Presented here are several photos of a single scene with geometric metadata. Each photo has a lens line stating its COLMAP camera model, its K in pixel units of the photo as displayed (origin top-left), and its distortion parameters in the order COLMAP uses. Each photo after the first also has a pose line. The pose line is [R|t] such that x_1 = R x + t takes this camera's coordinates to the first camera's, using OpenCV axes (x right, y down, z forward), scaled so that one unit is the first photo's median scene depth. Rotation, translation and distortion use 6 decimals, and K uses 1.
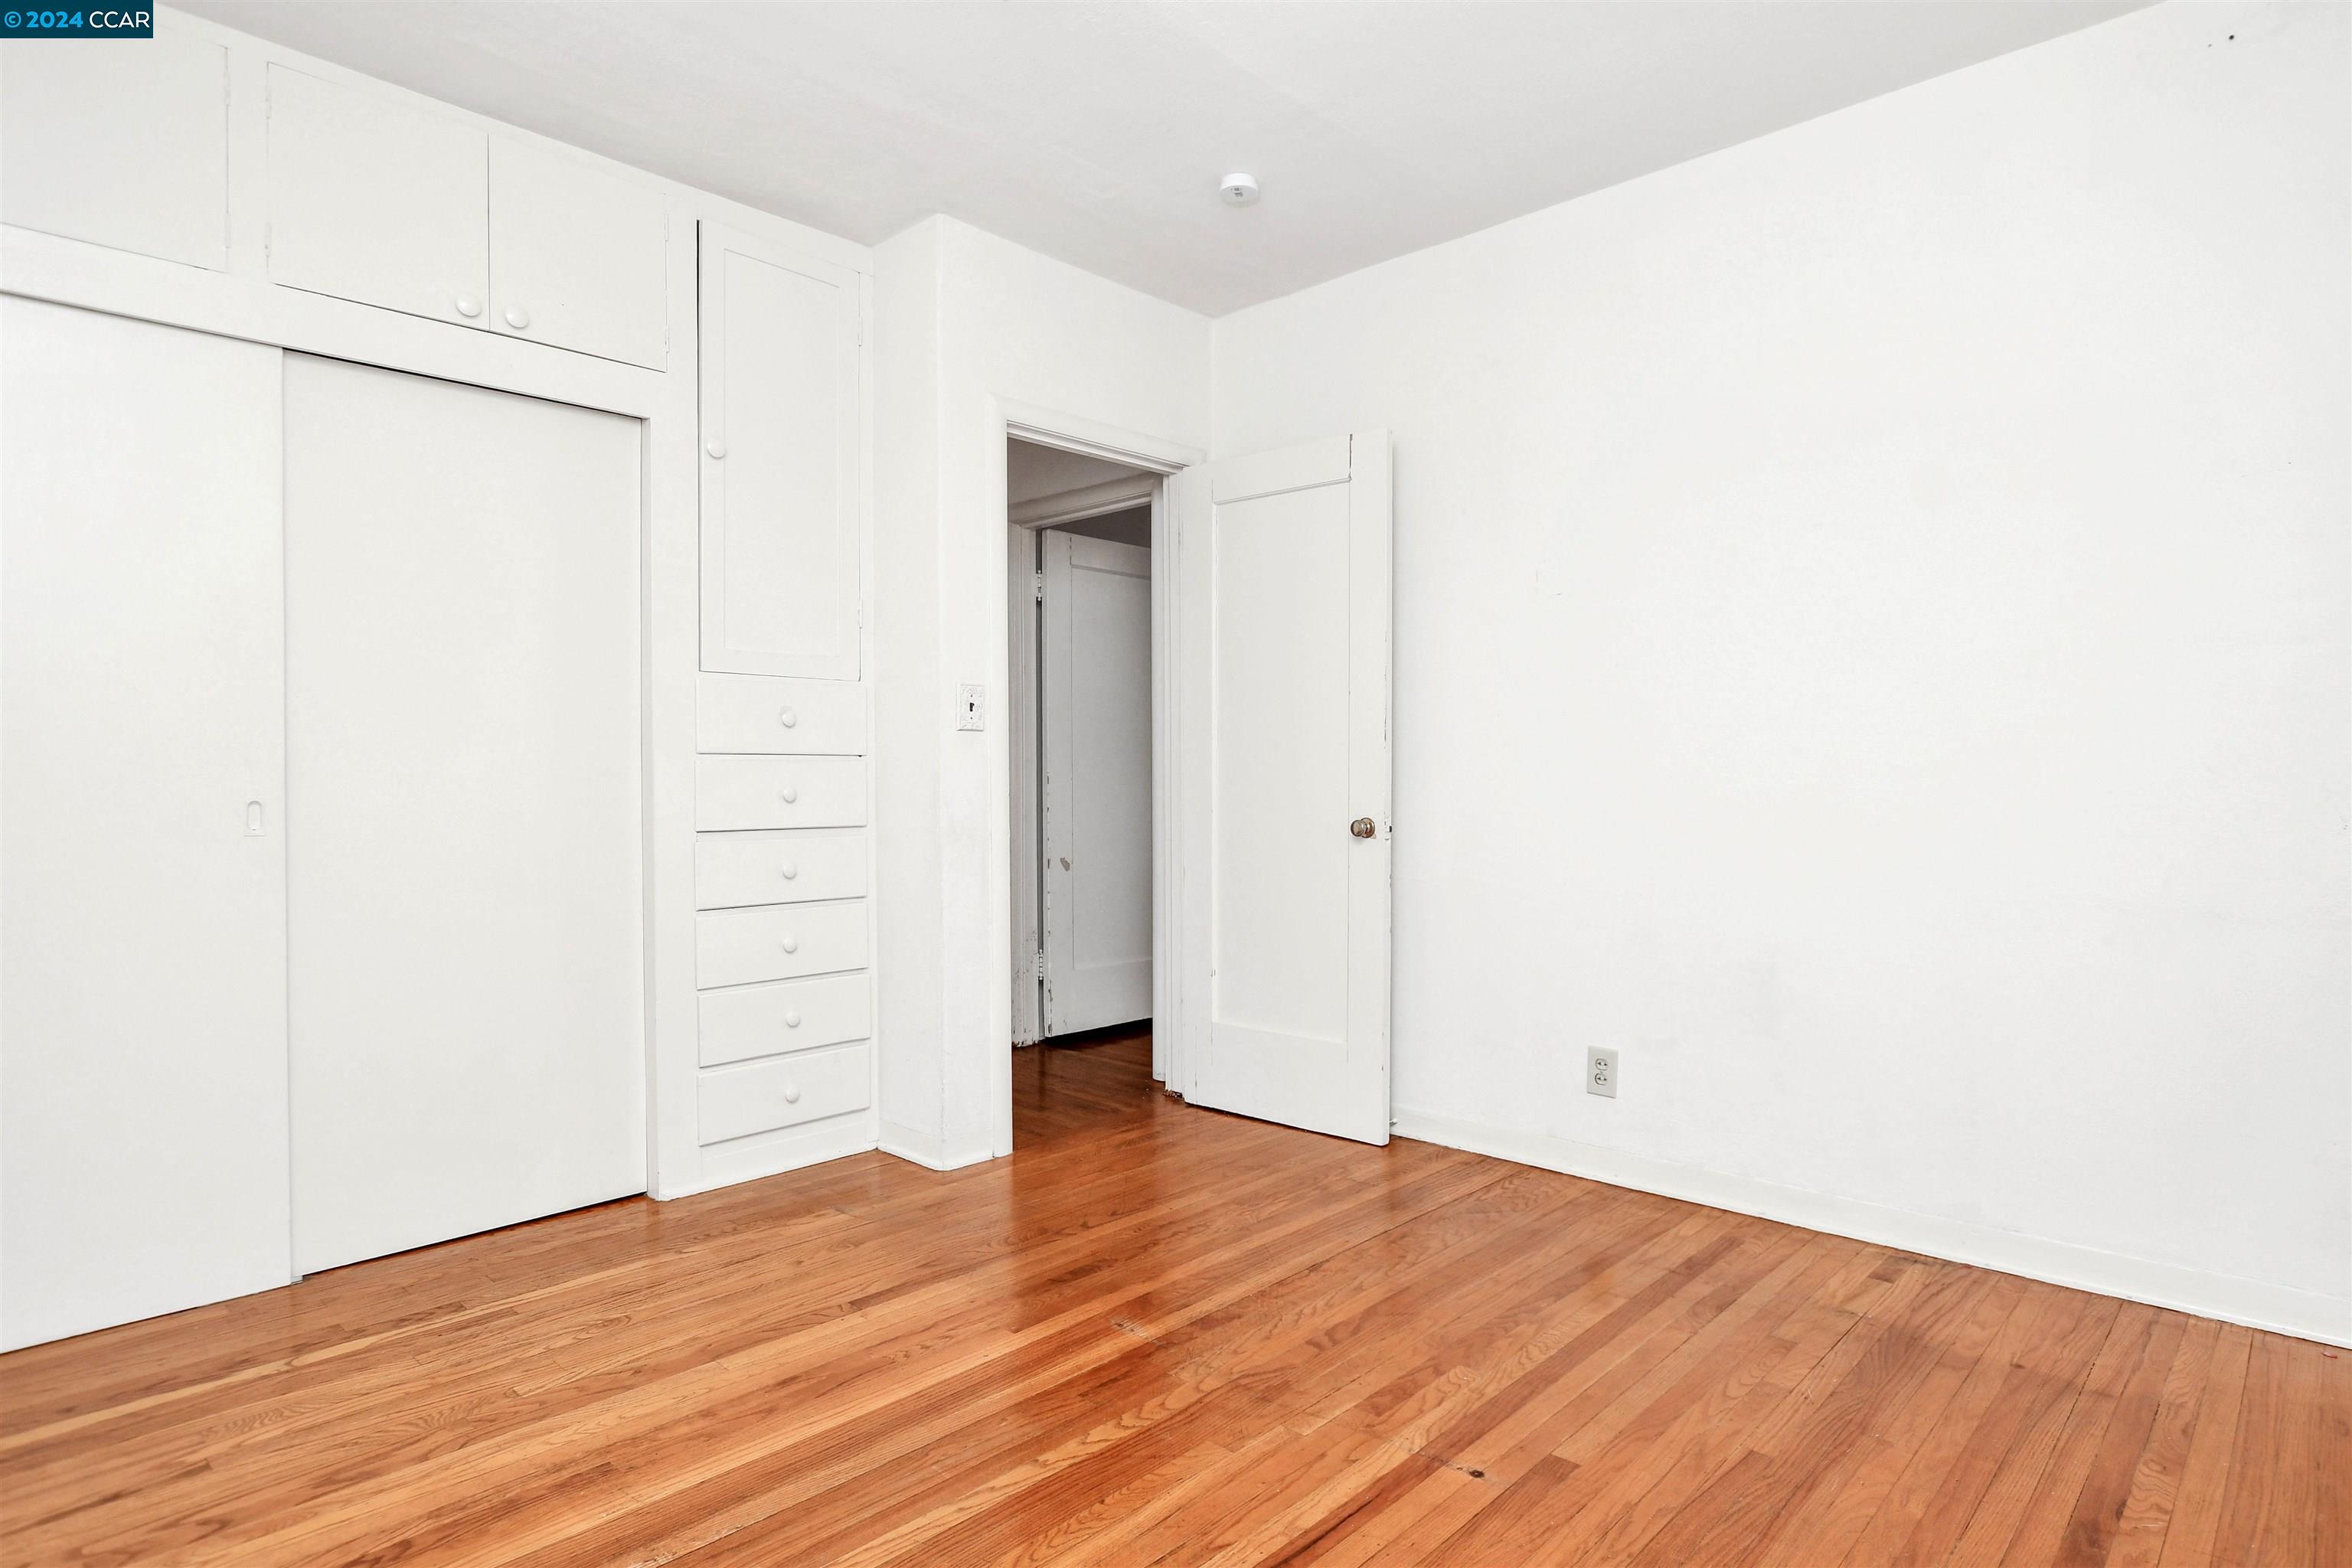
lens RADIAL K [[1262.8, 0, 1176.3], [0, 1262.8, 781.7], [0, 0, 1]] dist [-0.026738, 0.006261]
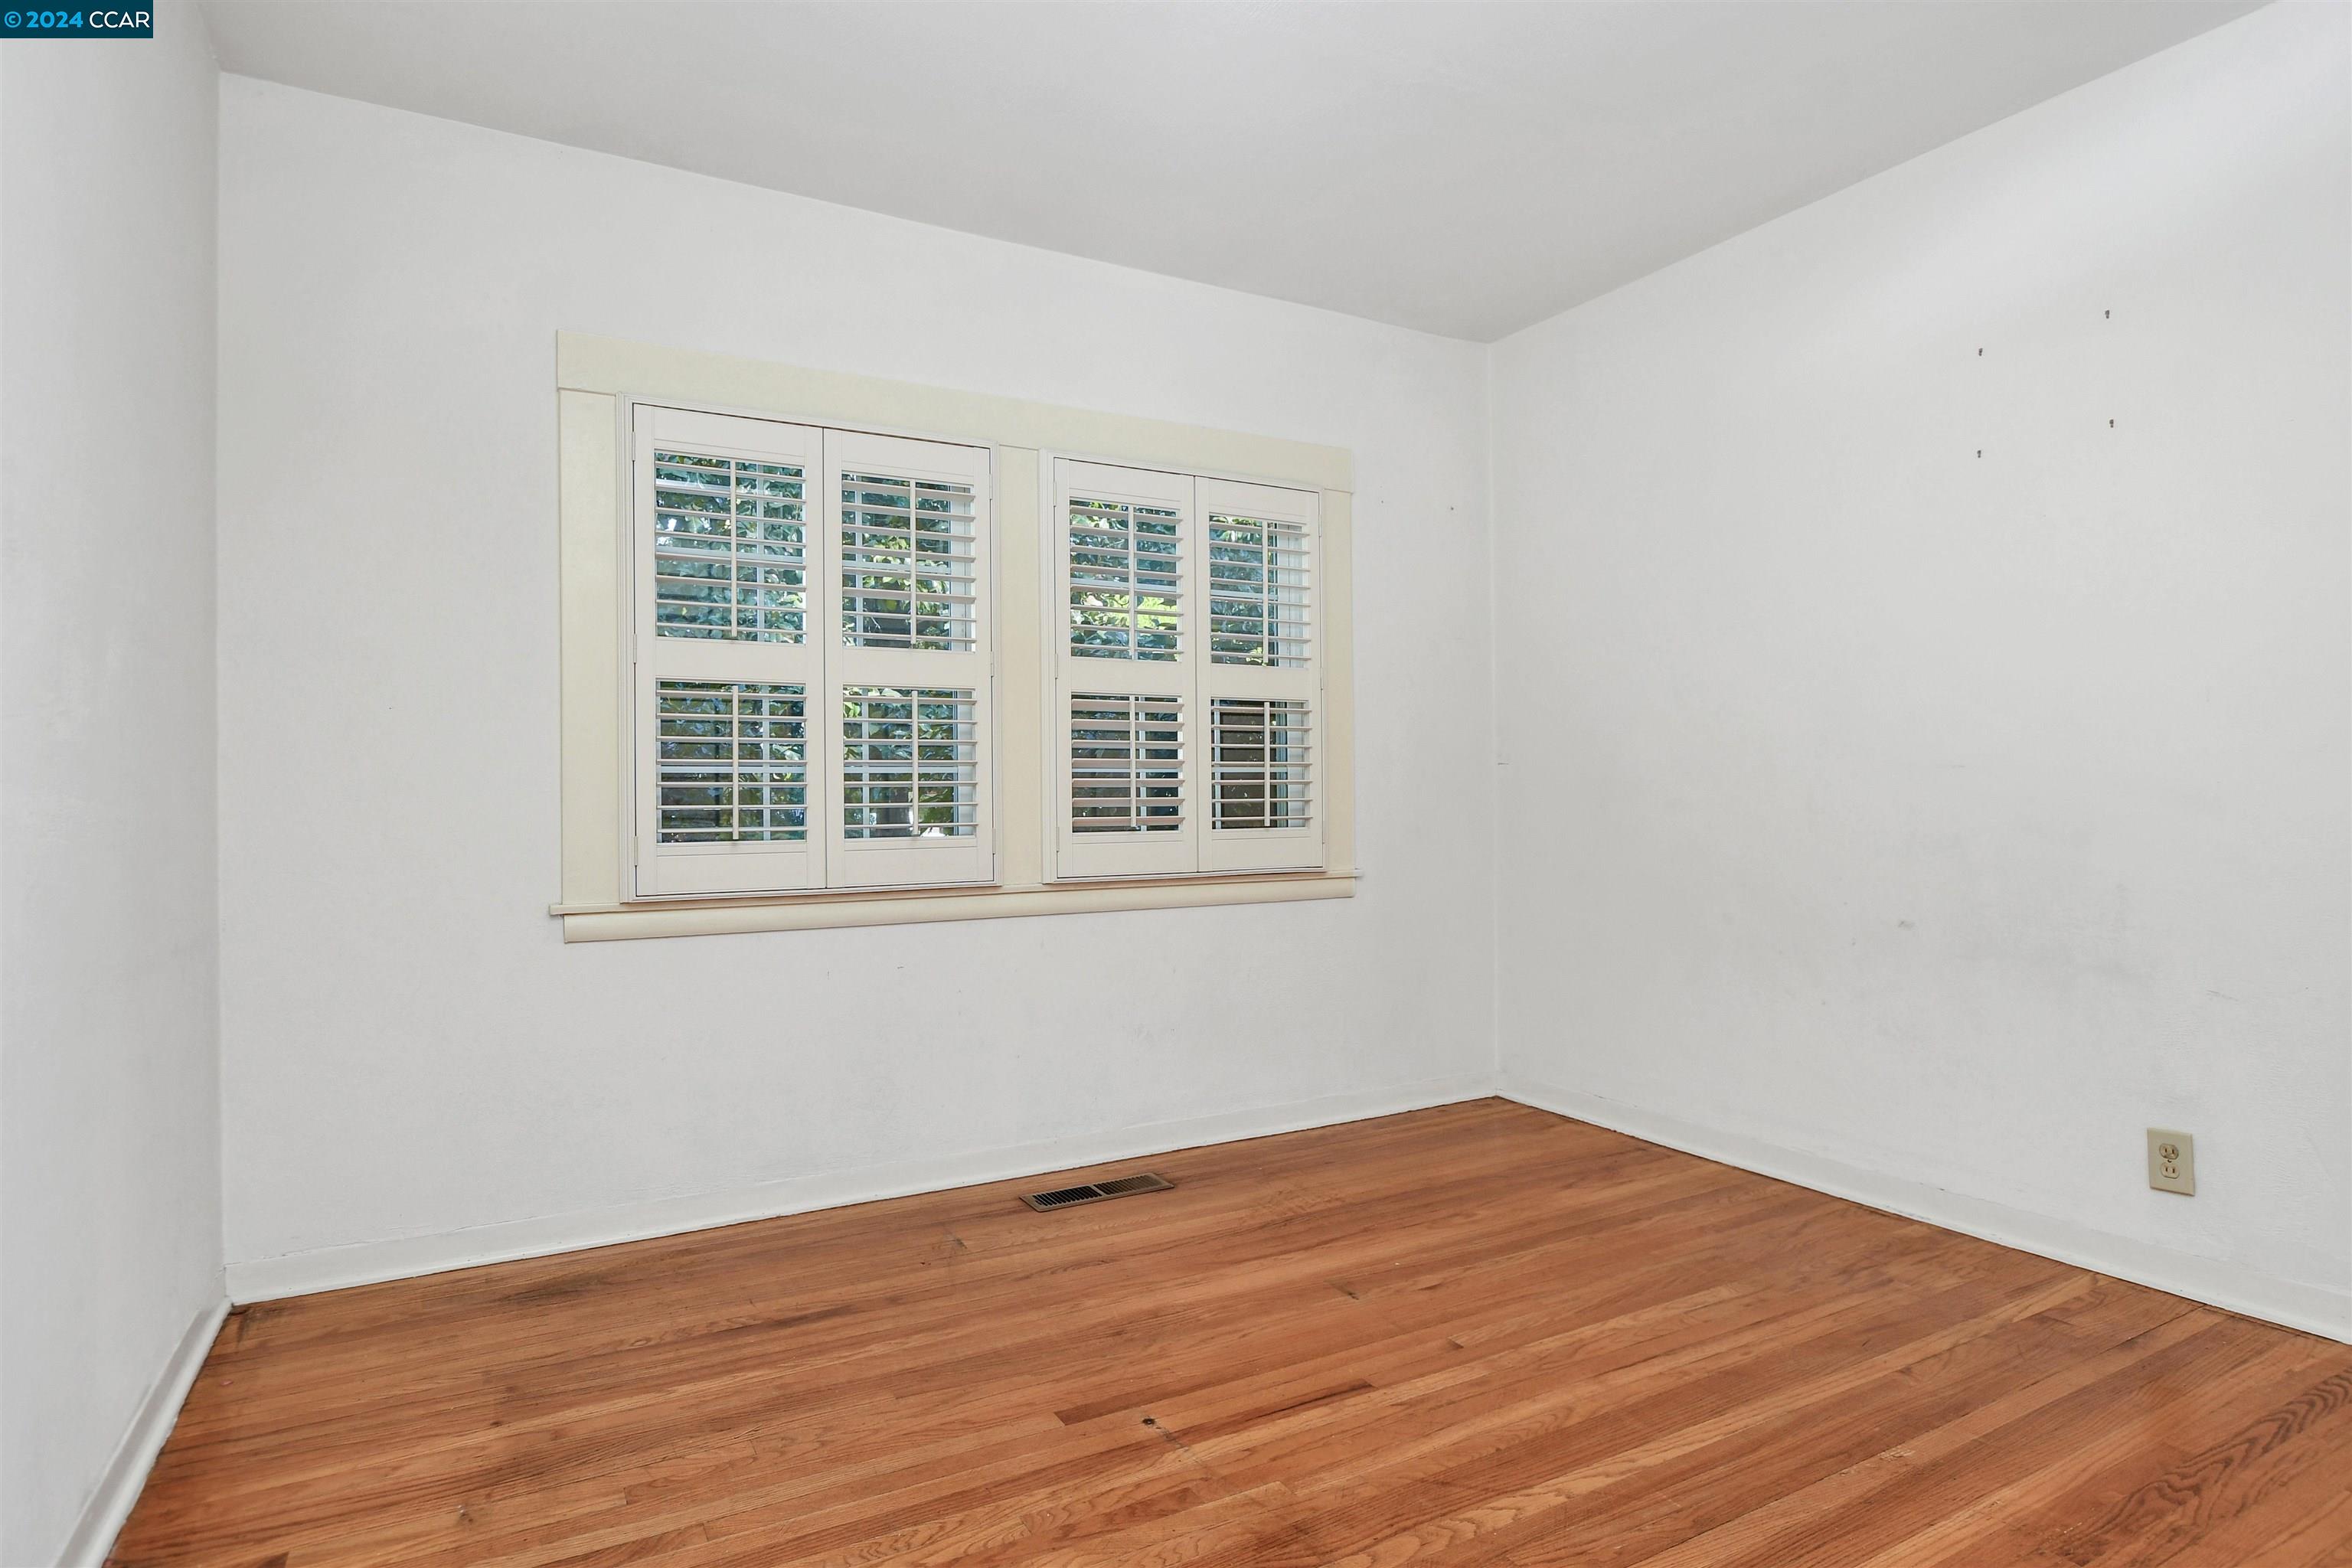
lens RADIAL K [[1262.8, 0, 1175.7], [0, 1262.8, 788.4], [0, 0, 1]] dist [-0.026738, 0.006261]
pose [[-0.954308, 0.014095, 0.298491, -0.115559], [0.014542, 0.999894, -0.000724, -0.004854], [-0.298470, 0.003650, -0.954412, 1.957117]]
